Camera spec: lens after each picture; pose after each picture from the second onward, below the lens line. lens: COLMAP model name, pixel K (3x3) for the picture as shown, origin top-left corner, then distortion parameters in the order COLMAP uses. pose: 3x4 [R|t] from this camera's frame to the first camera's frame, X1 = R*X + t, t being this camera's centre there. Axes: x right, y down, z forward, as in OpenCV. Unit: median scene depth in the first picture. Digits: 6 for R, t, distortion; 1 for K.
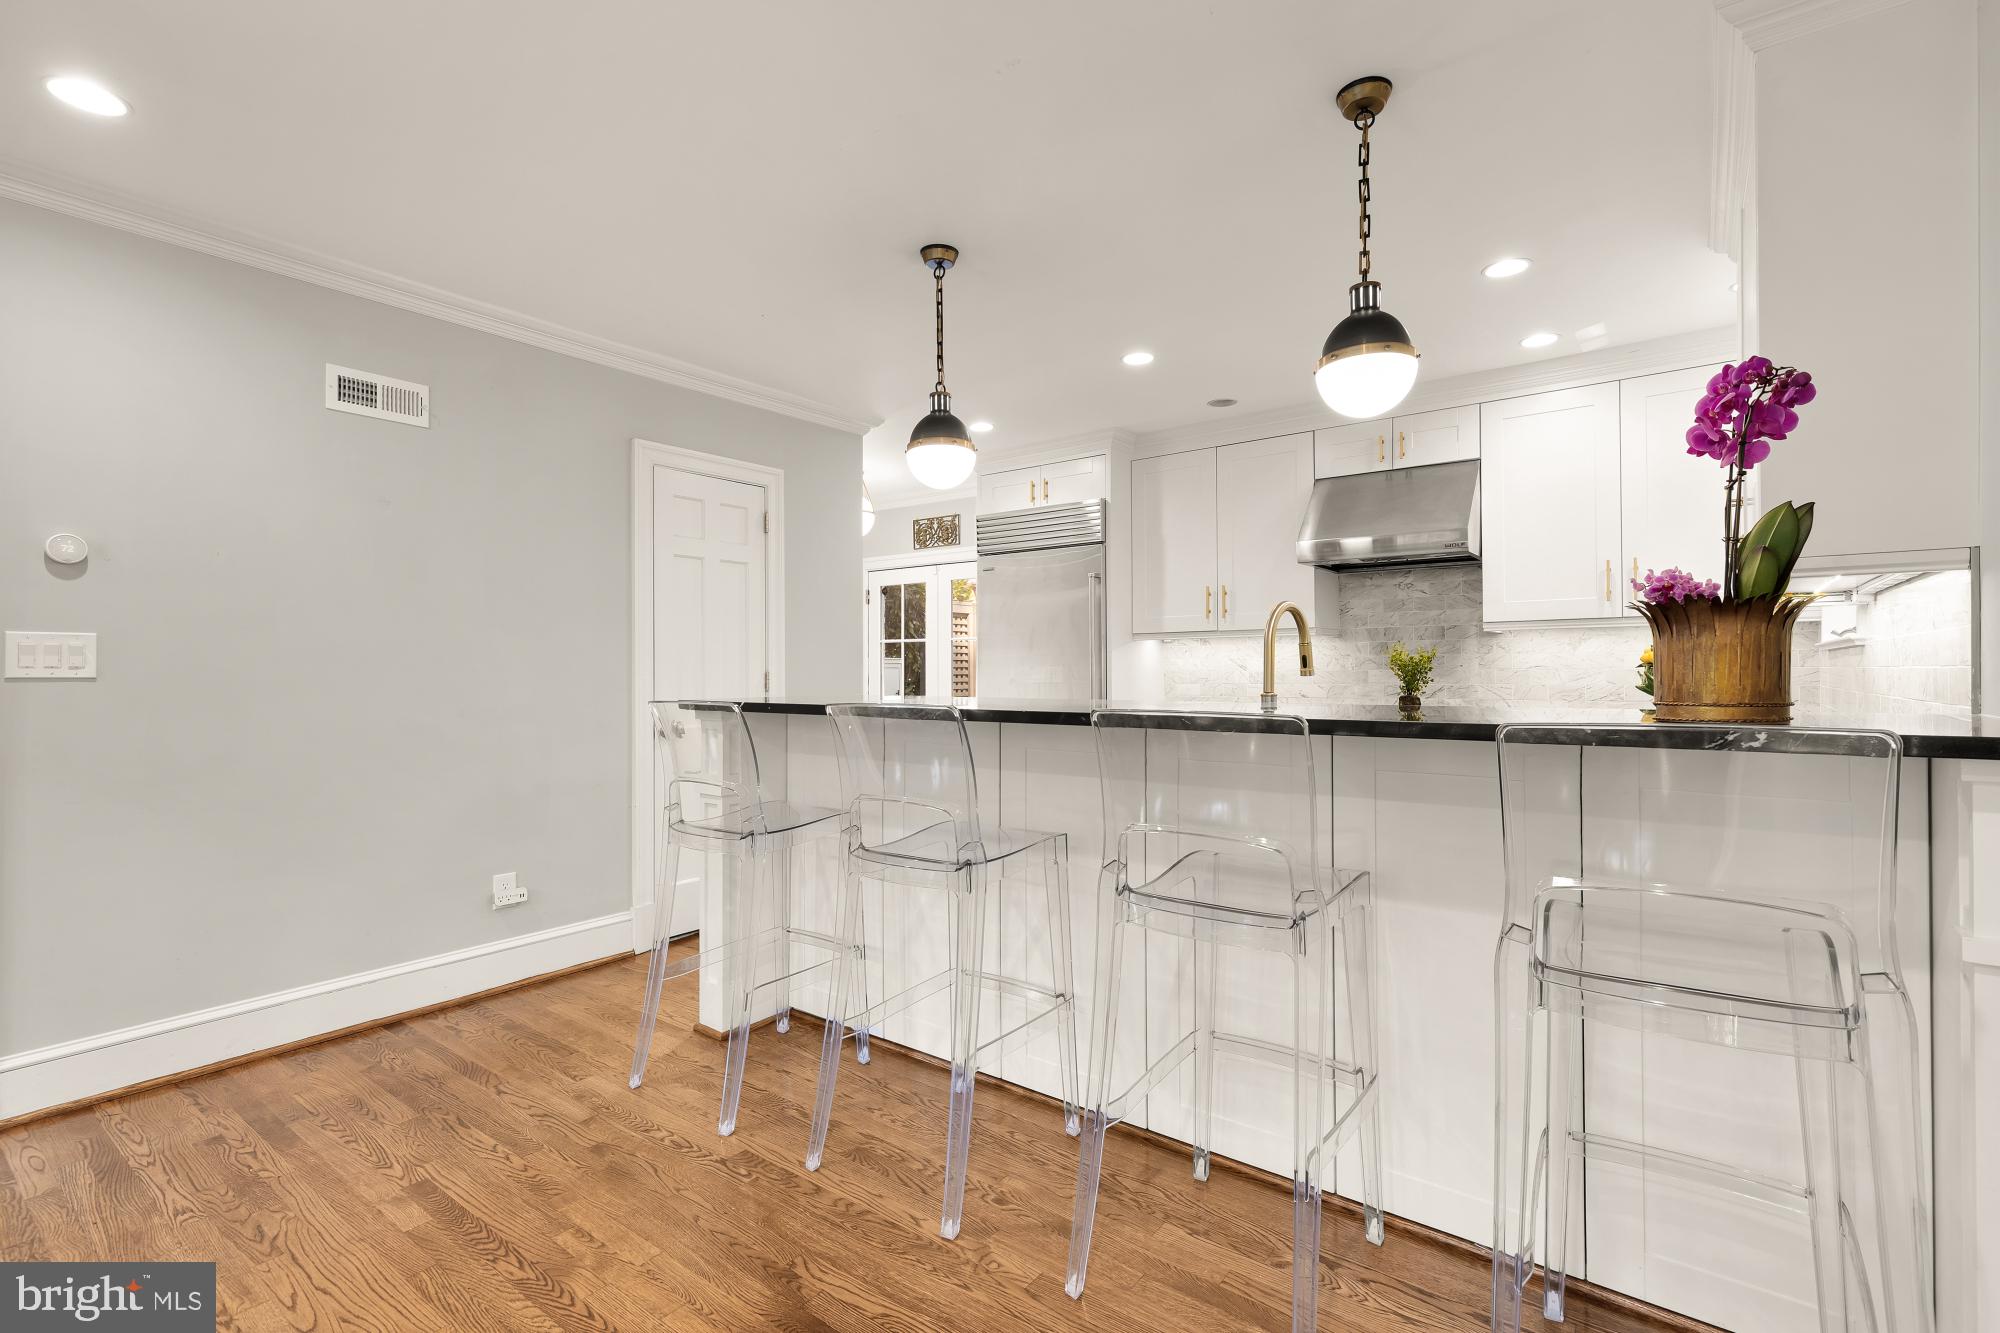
lens RADIAL K [[909.4, 0, 1008.5], [0, 909.4, 664.2], [0, 0, 1]] dist [0.000147, 0.000210]
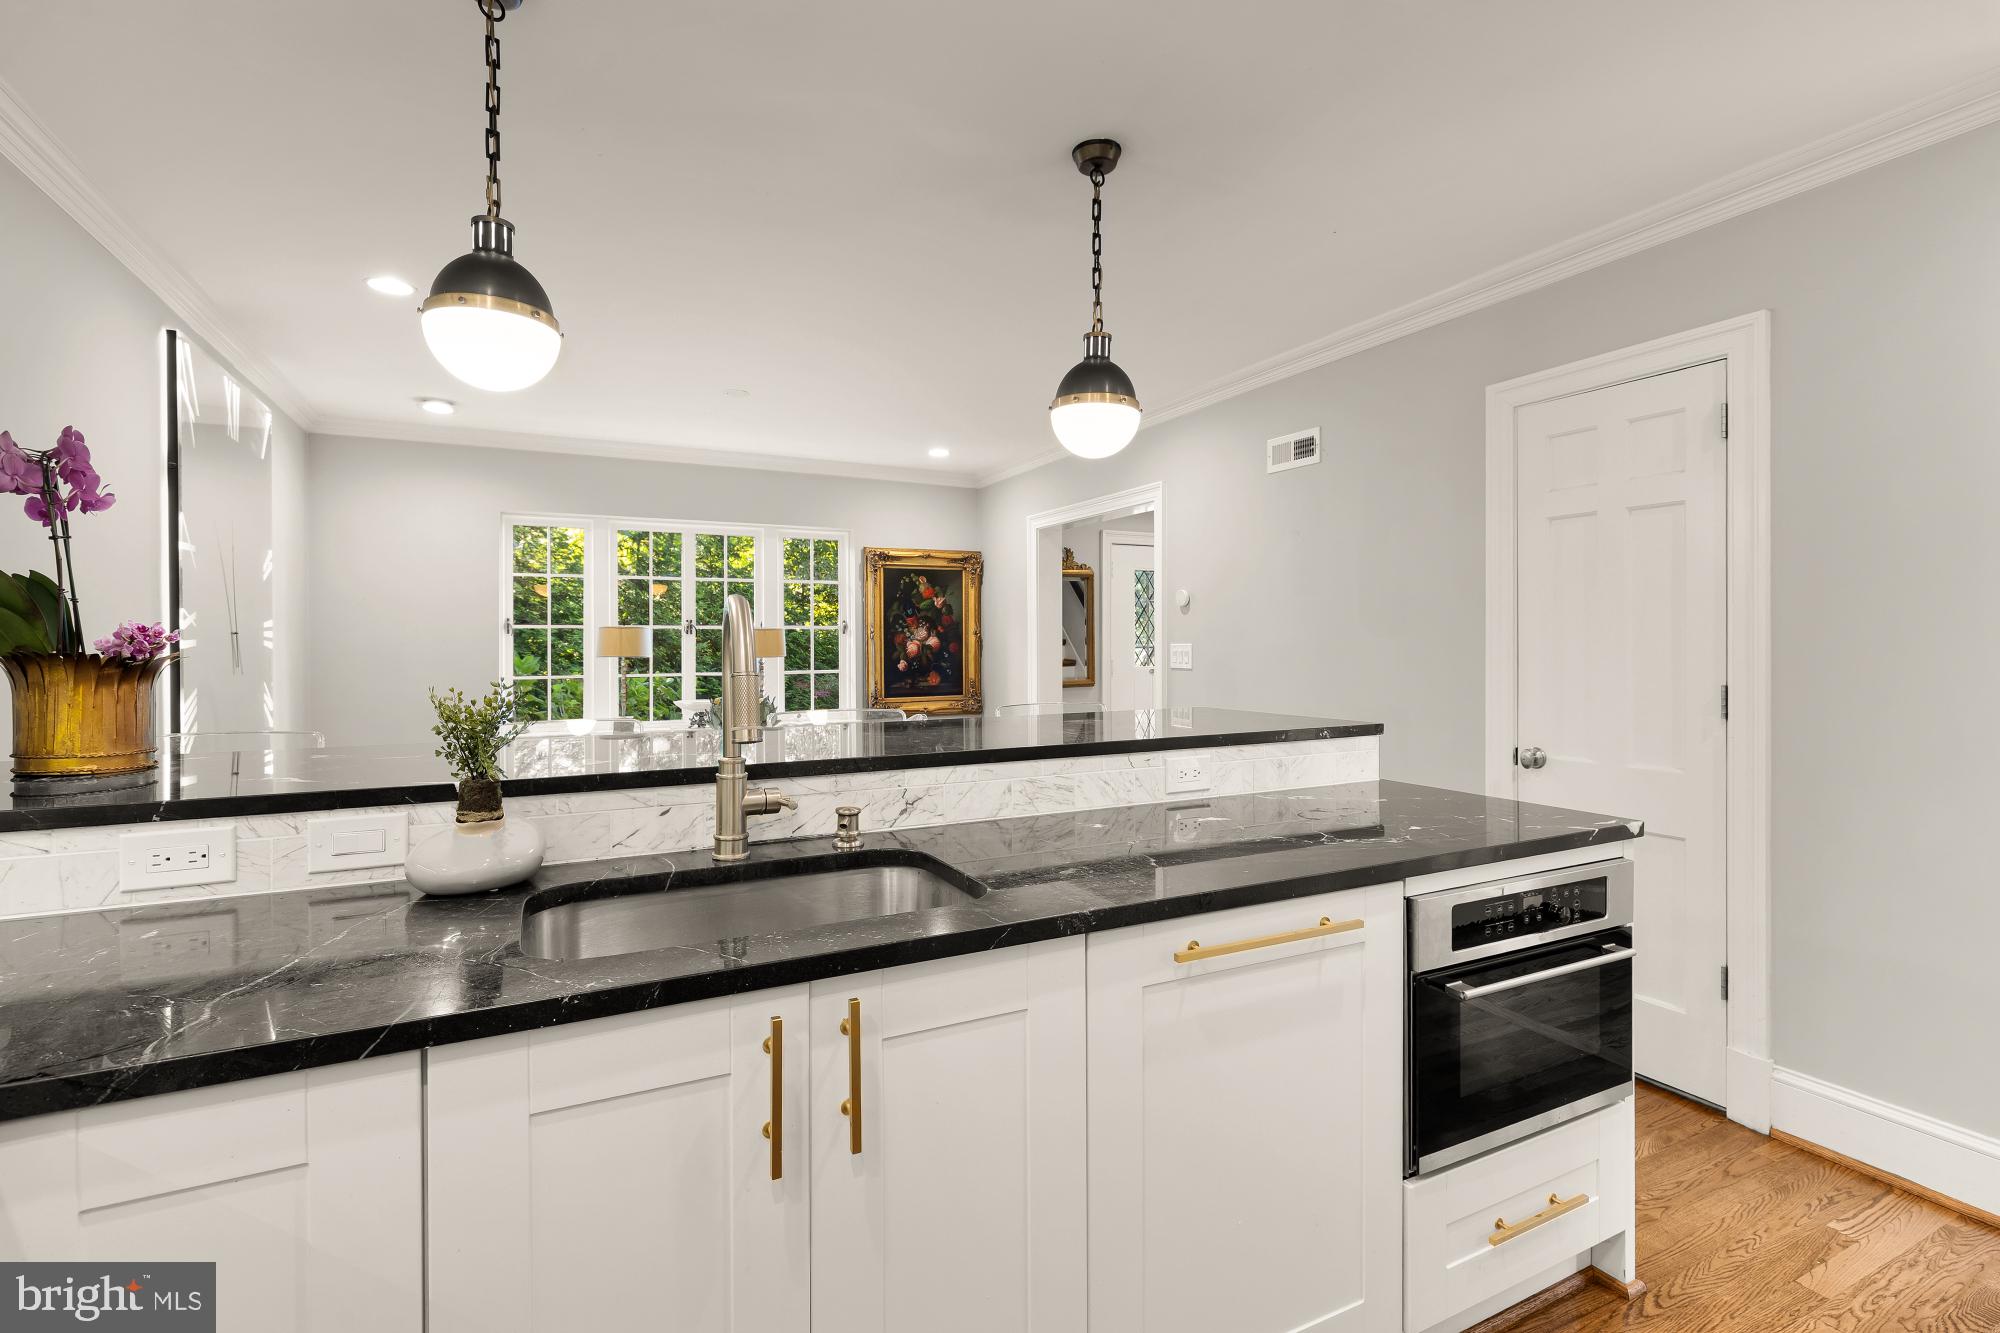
lens RADIAL K [[904.0, 0, 994.1], [0, 904.0, 647.8], [0, 0, 1]] dist [-0.000877, -0.000505]
pose [[-0.446217, 0.010249, -0.894866, 0.410523], [0.012250, 0.999911, 0.005344, -0.022110], [0.894841, -0.008578, -0.446302, 0.790569]]
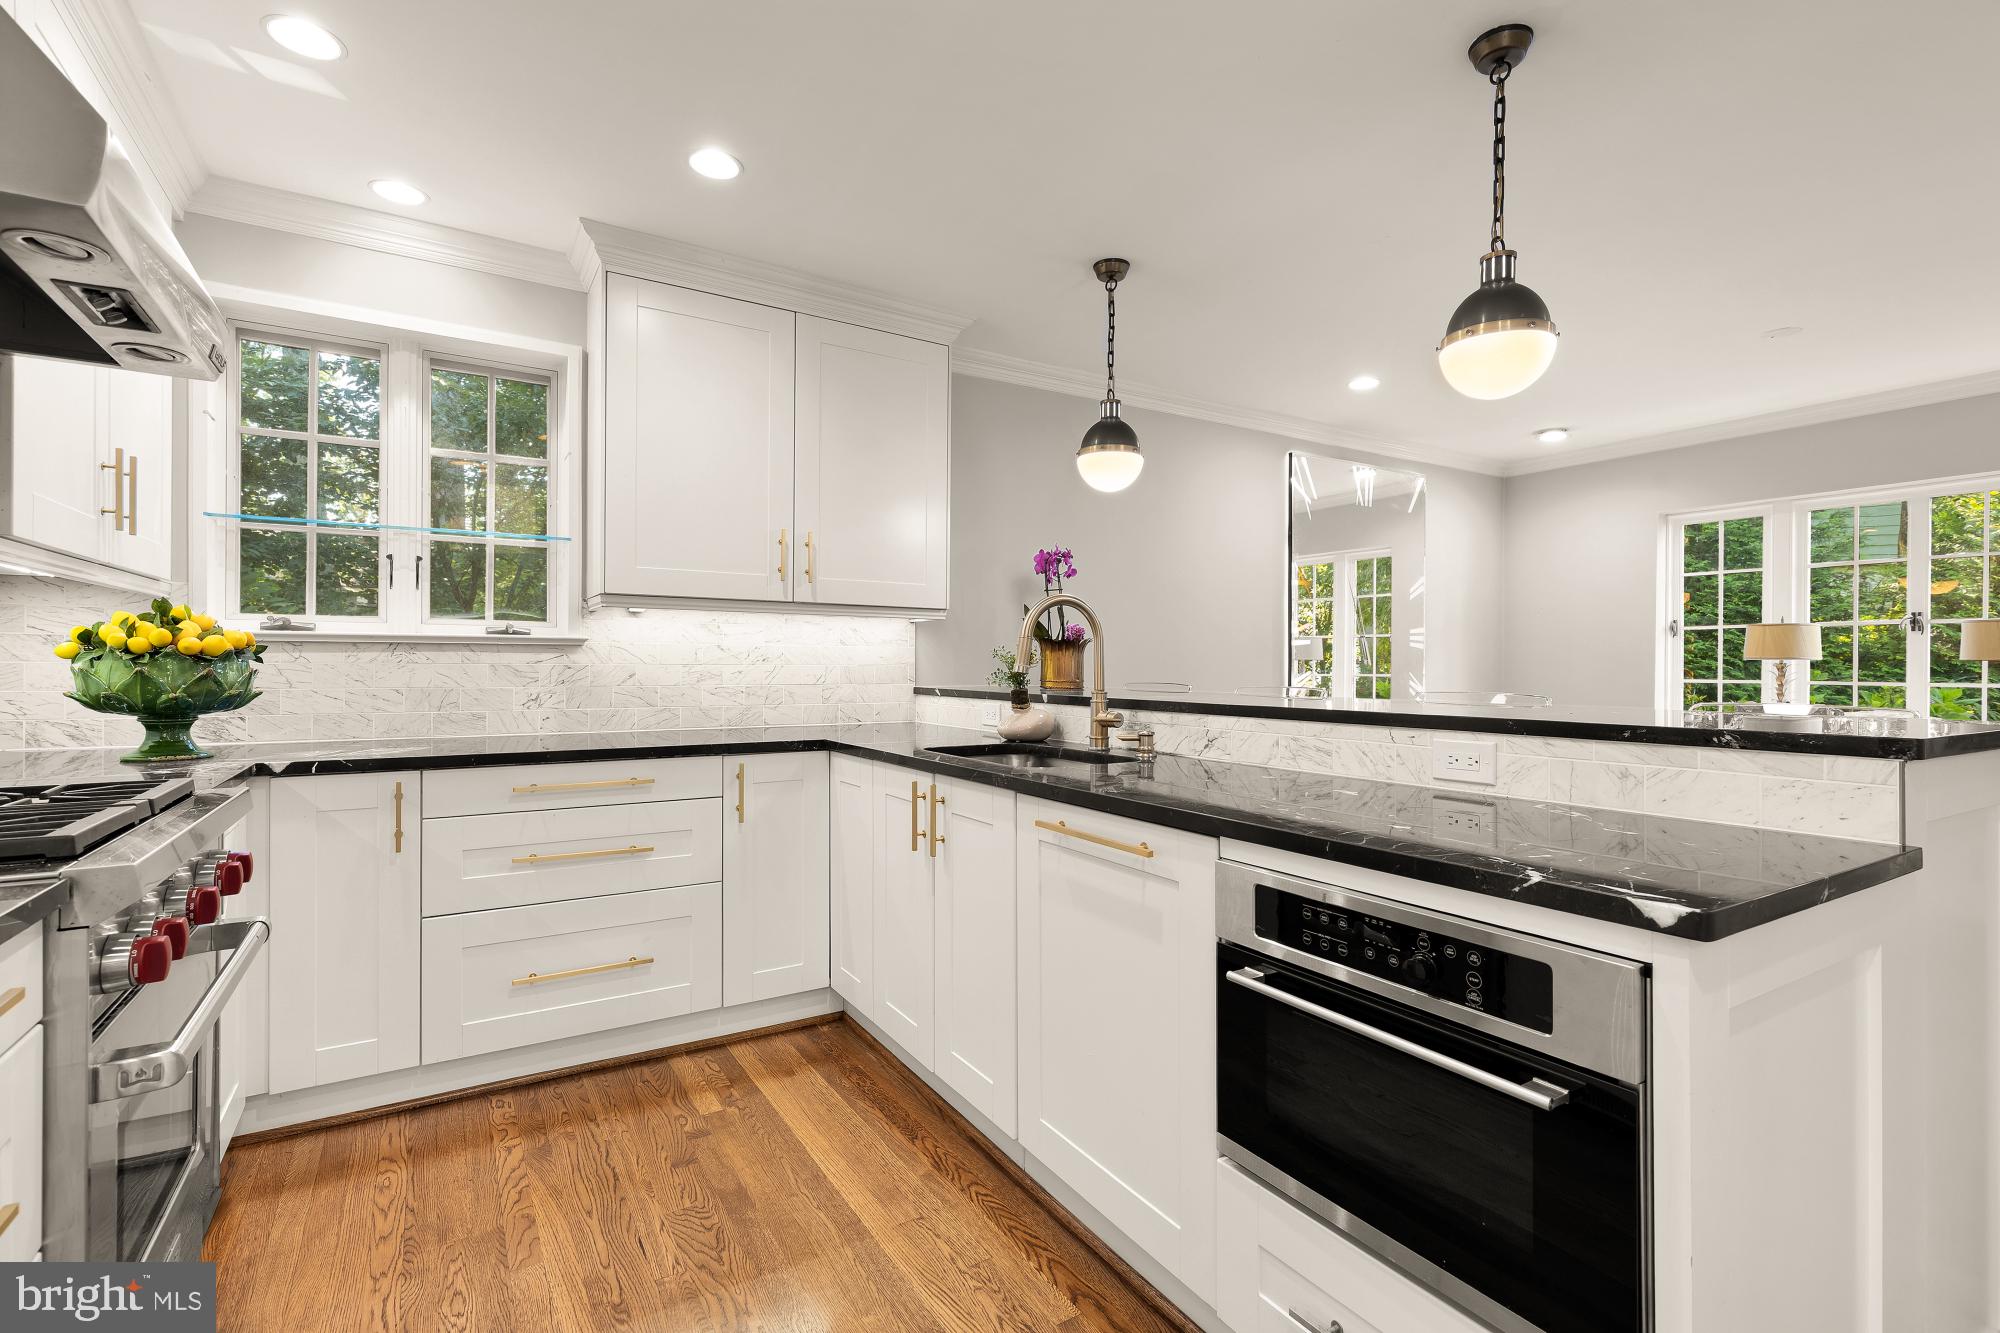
lens RADIAL K [[909.4, 0, 1008.5], [0, 909.4, 664.2], [0, 0, 1]] dist [0.000147, 0.000210]
pose [[-0.932984, 0.000678, 0.359918, 0.012442], [-0.002831, 0.999953, -0.009222, 0.007196], [-0.359907, -0.009623, -0.932938, 1.096229]]
